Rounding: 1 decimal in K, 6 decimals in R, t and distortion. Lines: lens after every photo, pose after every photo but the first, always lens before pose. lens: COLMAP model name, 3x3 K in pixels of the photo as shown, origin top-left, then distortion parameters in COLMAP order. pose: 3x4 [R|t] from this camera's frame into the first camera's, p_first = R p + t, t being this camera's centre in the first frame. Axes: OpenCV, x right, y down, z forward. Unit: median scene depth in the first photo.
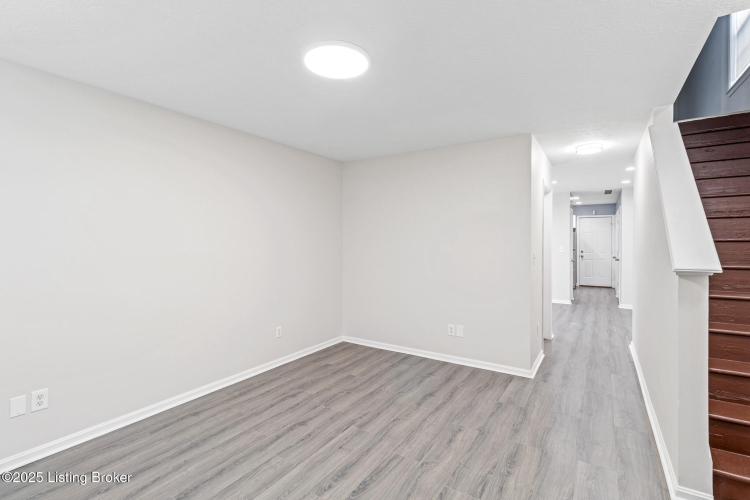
lens RADIAL K [[361.6, 0, 375.8], [0, 361.6, 238.9], [0, 0, 1]] dist [-0.002416, -0.000505]
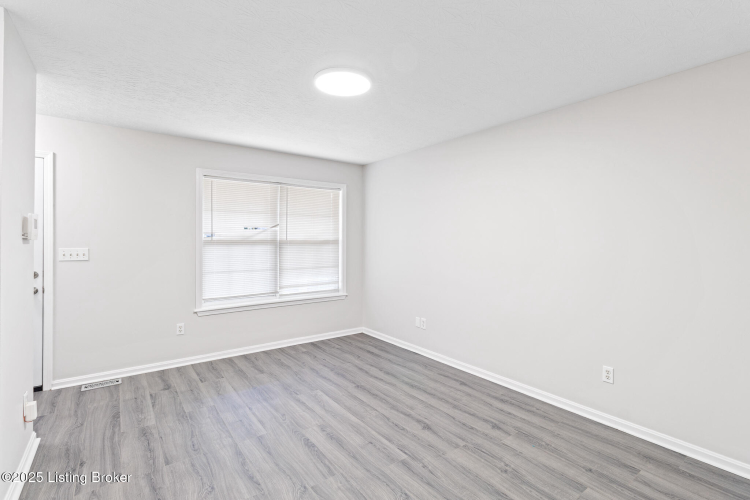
lens RADIAL K [[361.6, 0, 375.8], [0, 361.6, 238.9], [0, 0, 1]] dist [-0.002416, -0.000505]
pose [[-0.383680, -0.004345, -0.923456, 0.718689], [0.000891, 0.999987, -0.005075, 0.019868], [0.923466, -0.002770, -0.383671, 1.227699]]
